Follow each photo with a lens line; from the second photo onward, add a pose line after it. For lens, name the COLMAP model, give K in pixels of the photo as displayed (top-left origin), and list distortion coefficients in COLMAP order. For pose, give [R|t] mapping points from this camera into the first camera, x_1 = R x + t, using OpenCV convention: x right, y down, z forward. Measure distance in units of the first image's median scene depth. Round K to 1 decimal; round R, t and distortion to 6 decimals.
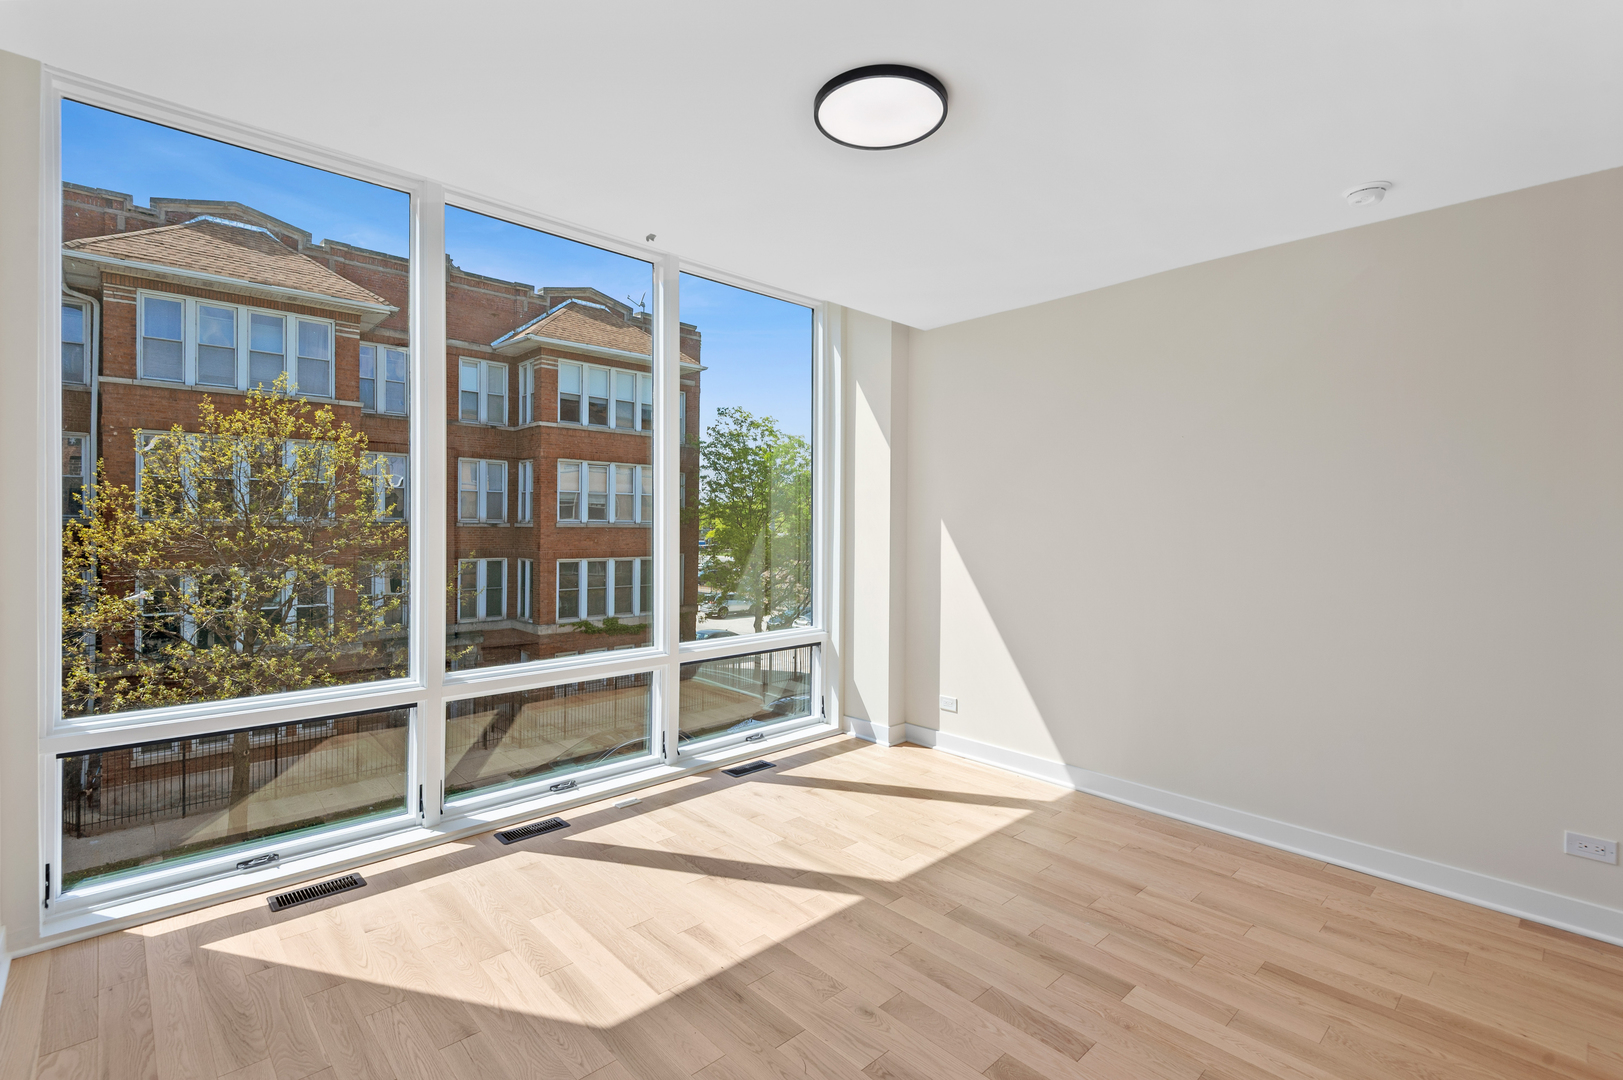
lens RADIAL K [[777.1, 0, 806.0], [0, 777.1, 528.8], [0, 0, 1]] dist [0.034900, -0.023710]
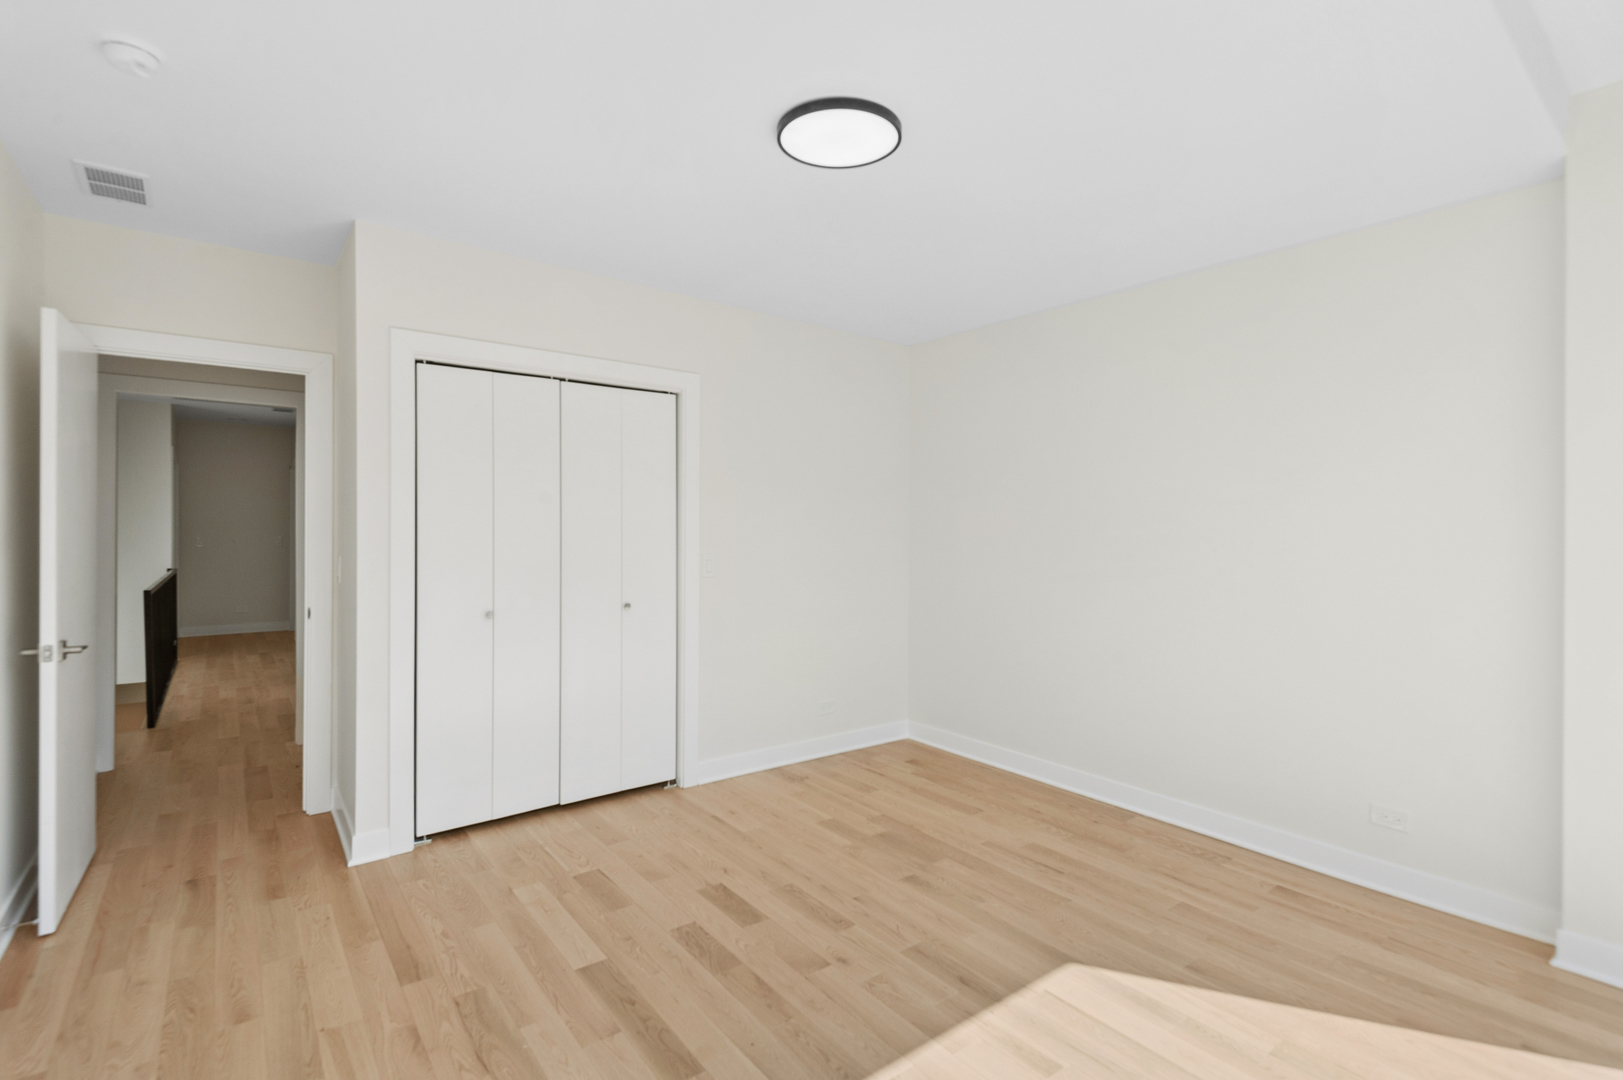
lens RADIAL K [[777.1, 0, 806.0], [0, 777.1, 528.8], [0, 0, 1]] dist [0.034900, -0.023710]
pose [[-0.994330, -0.016993, 0.104971, 0.022155], [-0.016004, 0.999819, 0.010264, -0.009177], [-0.105127, 0.008526, -0.994422, 1.986558]]
